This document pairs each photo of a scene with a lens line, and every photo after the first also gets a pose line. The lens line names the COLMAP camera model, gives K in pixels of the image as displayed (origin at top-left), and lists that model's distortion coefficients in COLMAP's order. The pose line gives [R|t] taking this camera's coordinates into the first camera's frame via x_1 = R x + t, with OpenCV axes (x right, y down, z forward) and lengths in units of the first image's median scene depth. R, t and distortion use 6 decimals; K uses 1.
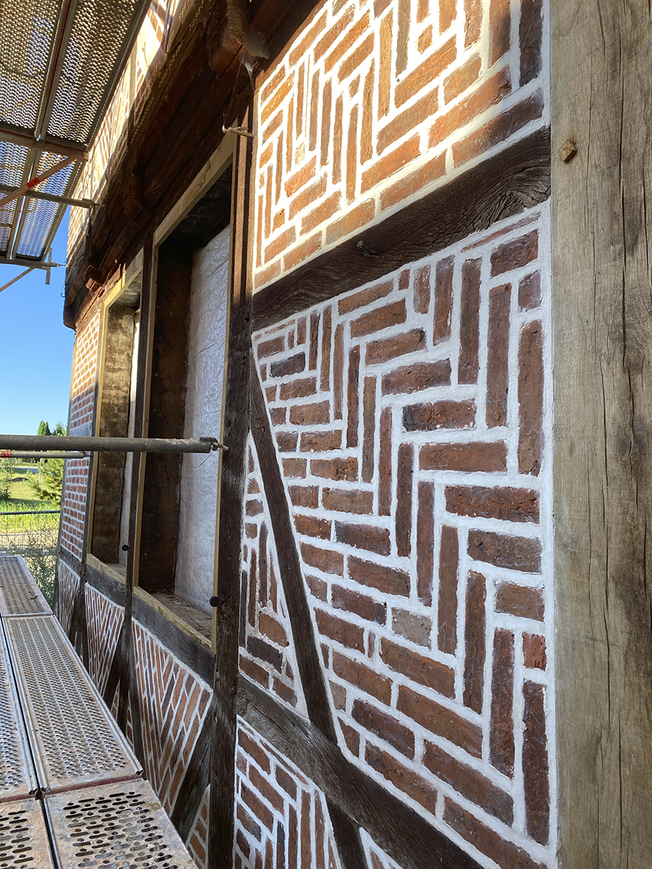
lens RADIAL K [[648.8, 0, 326.0], [0, 648.8, 434.5], [0, 0, 1]] dist [0.044440, -0.063760]
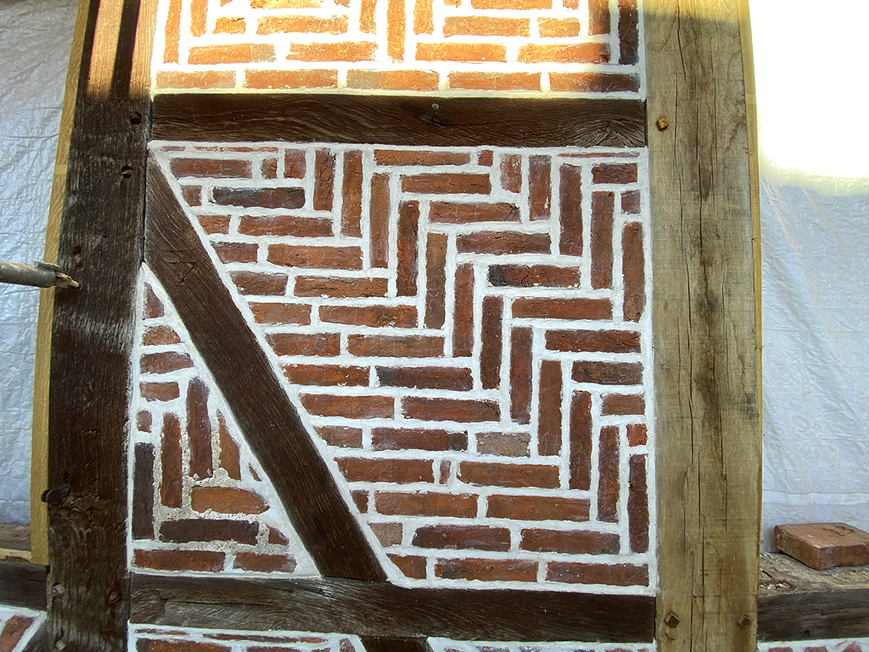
lens RADIAL K [[350.2, 0, 434.5], [0, 350.2, 326.0], [0, 0, 1]] dist [0.038058, -0.039826]
pose [[0.496249, 0.016061, 0.868032, -0.512690], [-0.056811, 0.998287, 0.014007, 0.069211], [-0.866320, -0.056265, 0.496311, 0.791799]]
